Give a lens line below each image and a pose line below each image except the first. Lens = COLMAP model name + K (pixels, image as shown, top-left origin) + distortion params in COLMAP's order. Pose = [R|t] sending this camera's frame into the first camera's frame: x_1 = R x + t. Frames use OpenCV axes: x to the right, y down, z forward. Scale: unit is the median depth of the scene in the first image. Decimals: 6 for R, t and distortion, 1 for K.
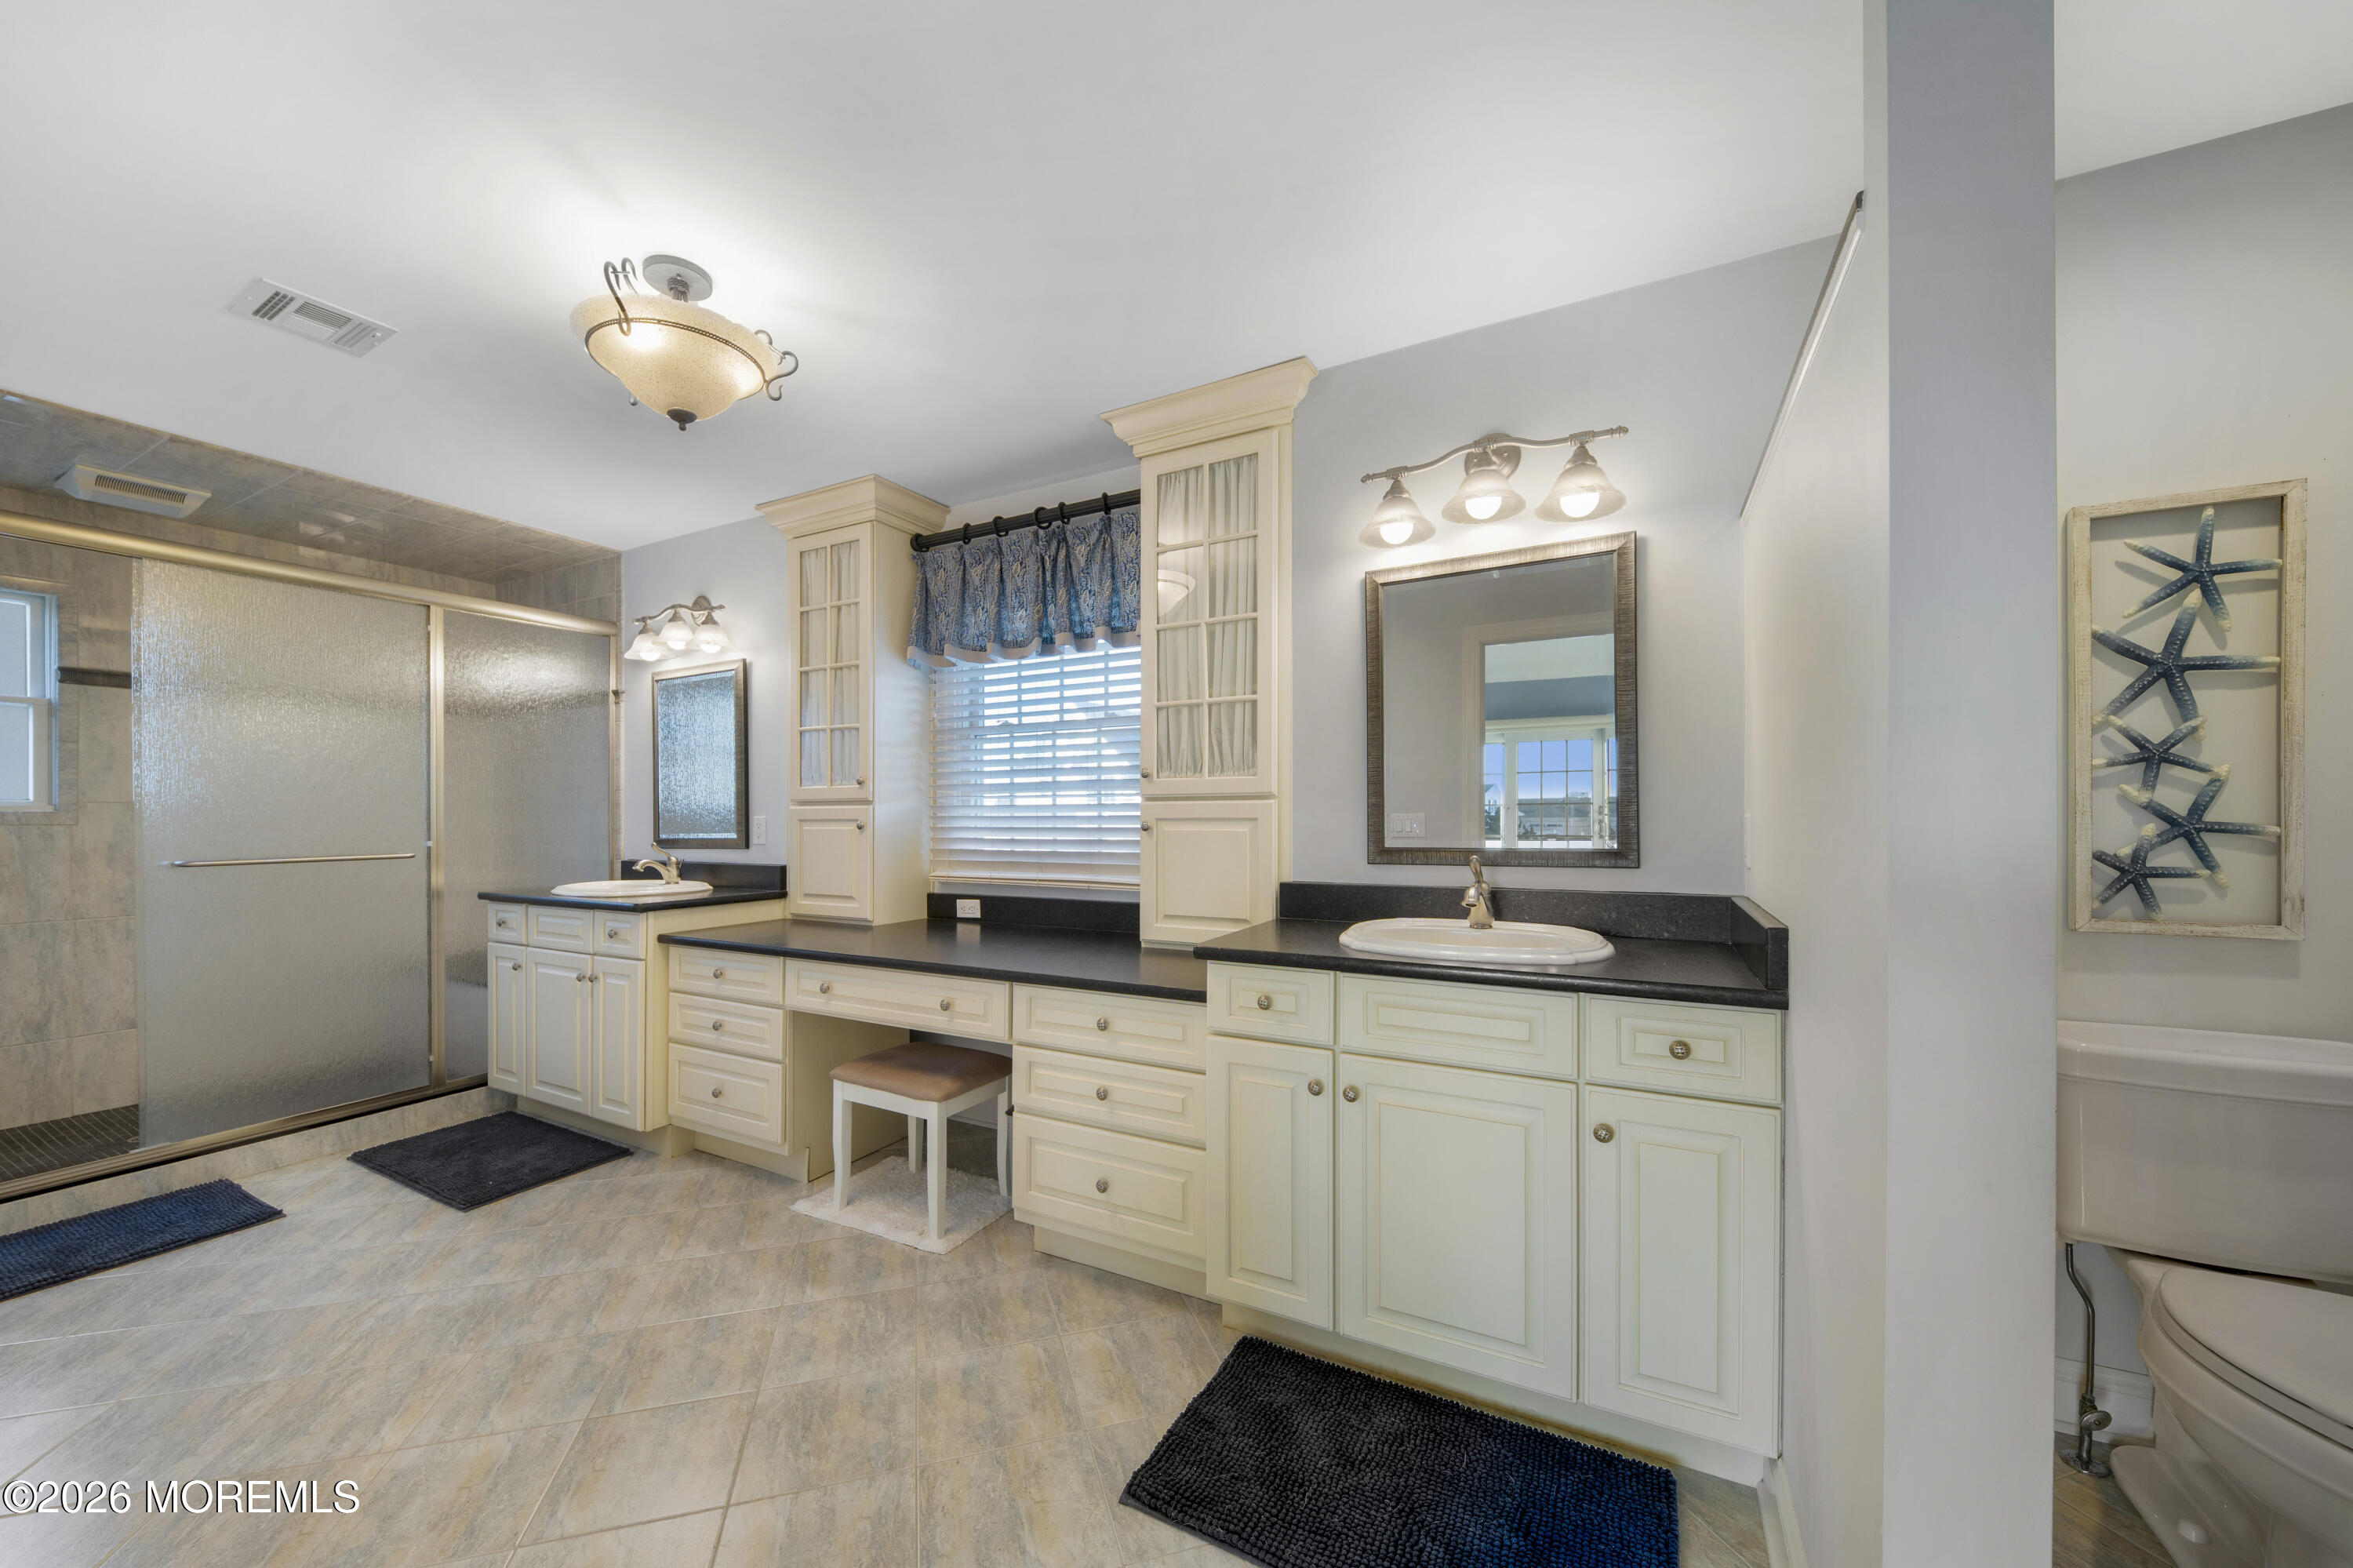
lens RADIAL K [[825.6, 0, 1212.0], [0, 825.6, 817.4], [0, 0, 1]] dist [-0.045467, -0.000063]
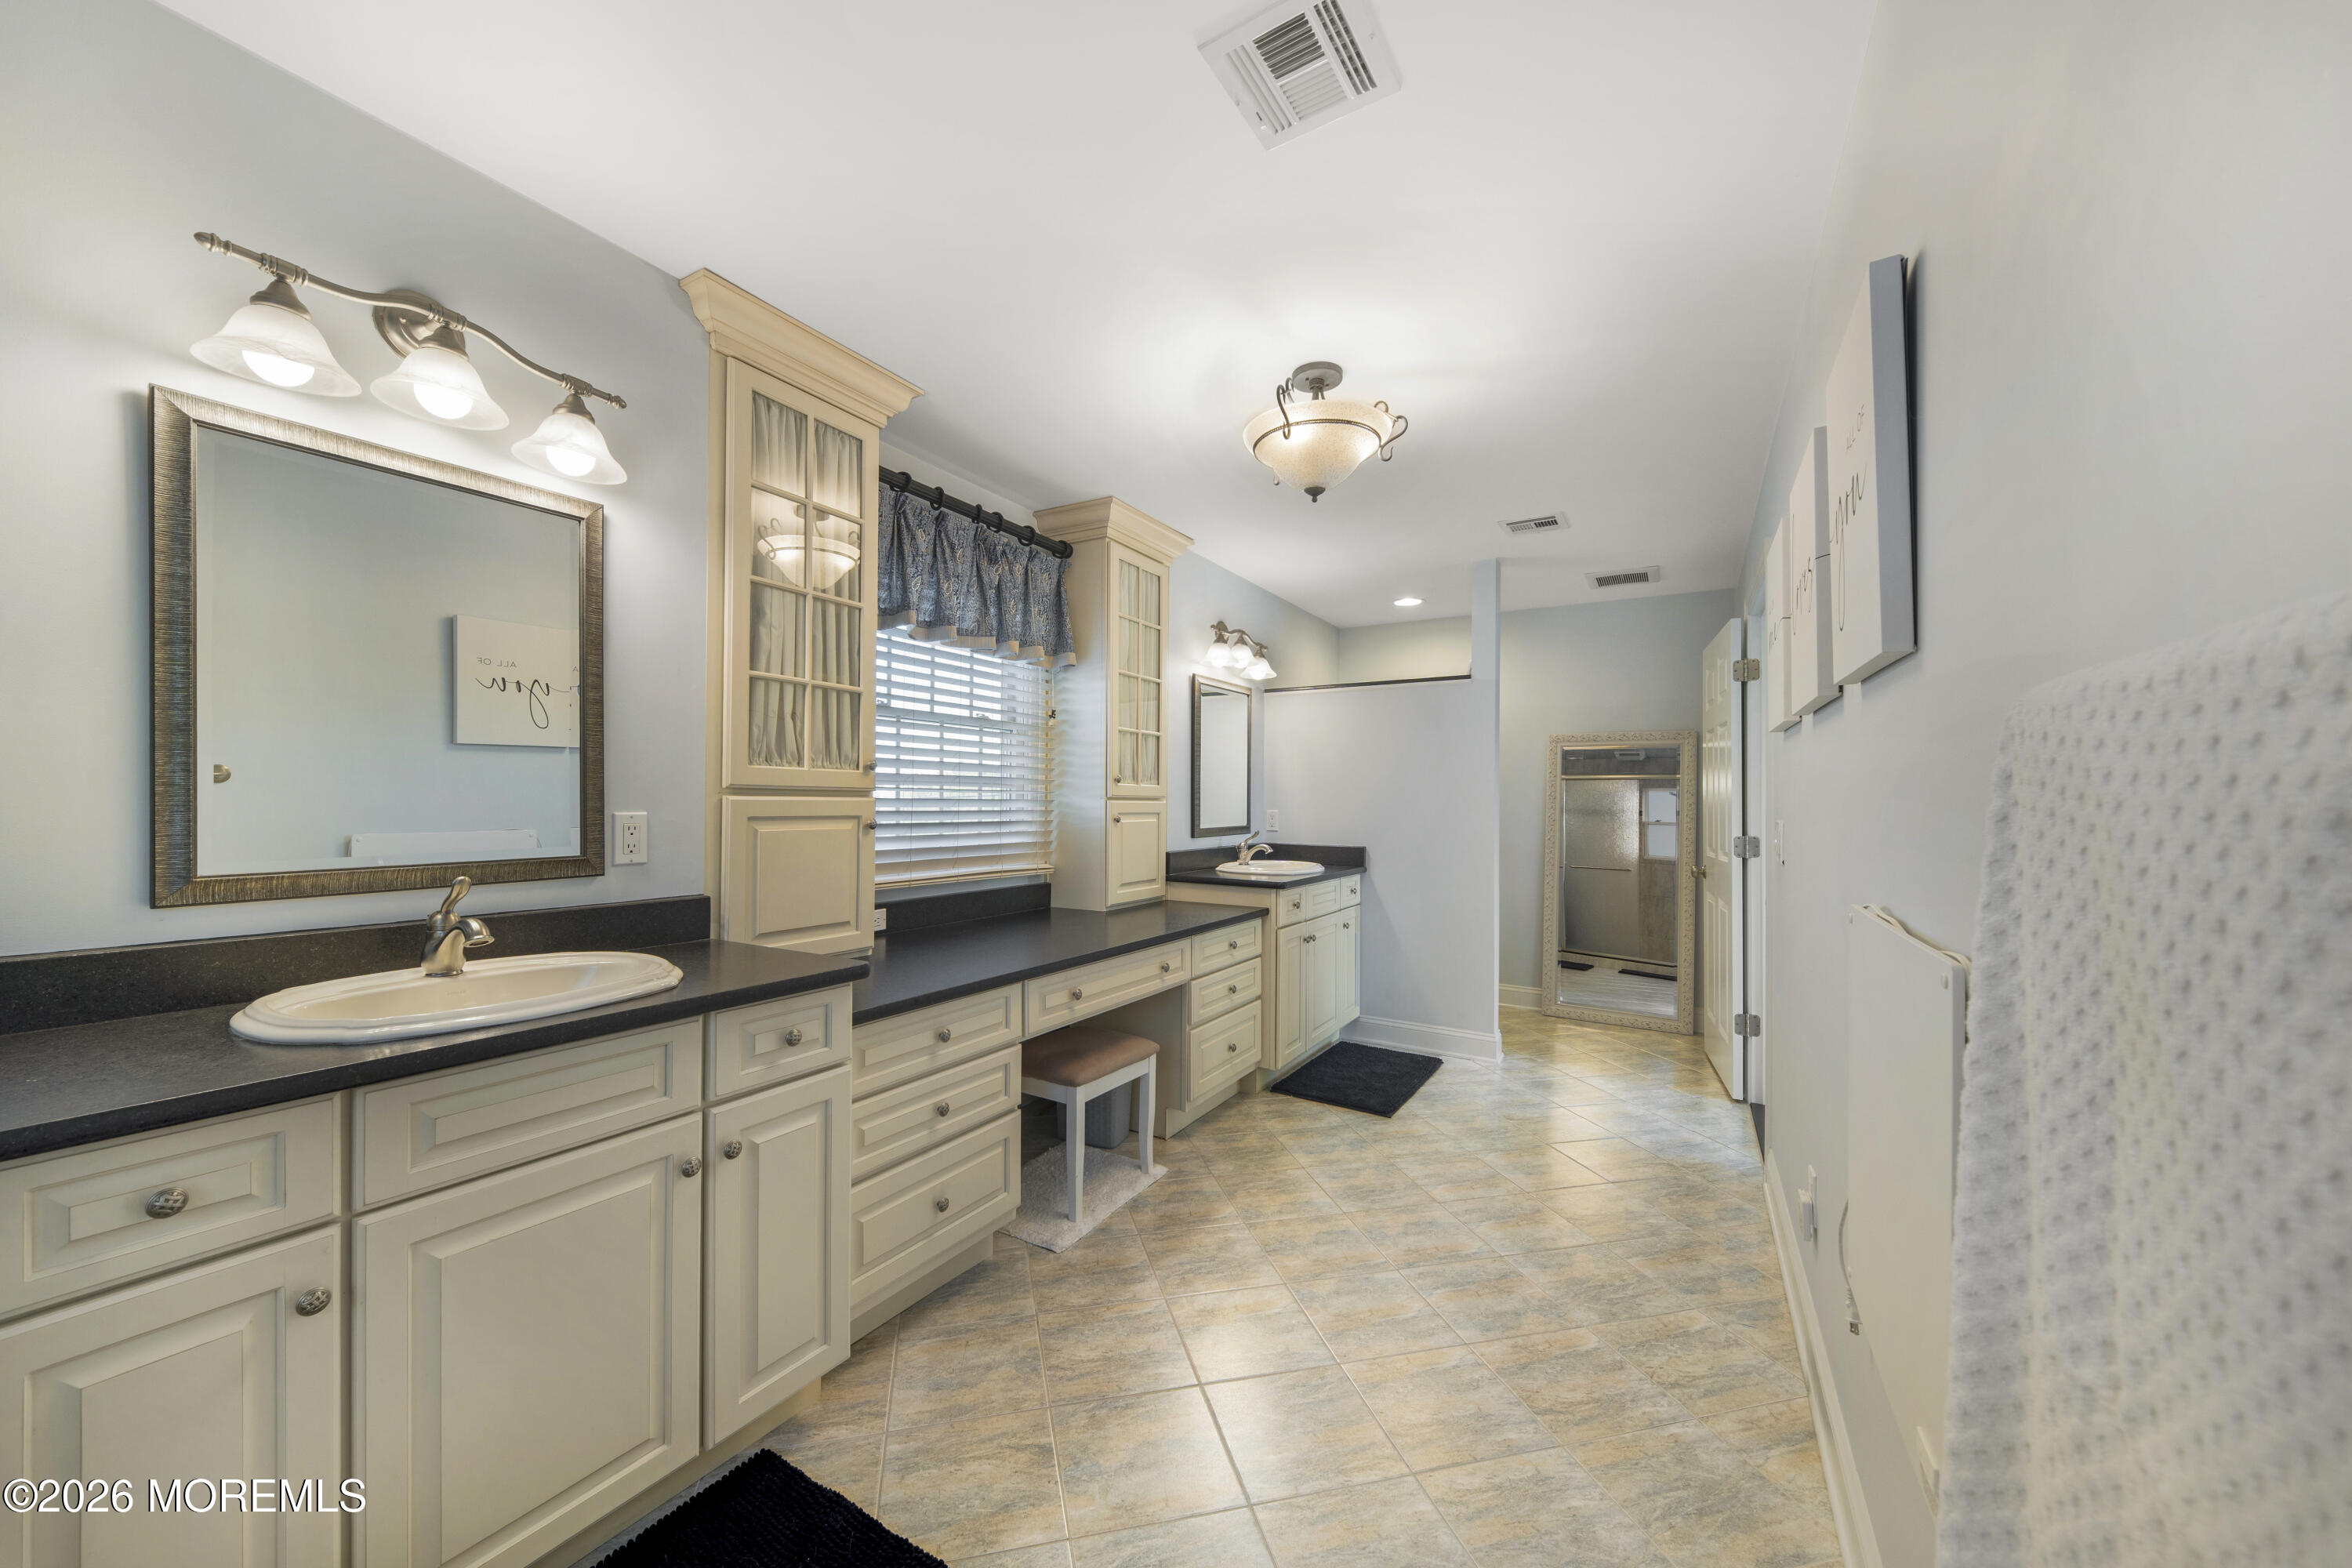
lens RADIAL K [[824.3, 0, 1158.9], [0, 824.3, 793.0], [0, 0, 1]] dist [-0.001290, -0.000147]
pose [[0.111523, 0.012854, 0.993679, -1.213980], [-0.018472, 0.999770, -0.010860, -0.016551], [-0.993590, -0.017144, 0.111734, 0.673521]]
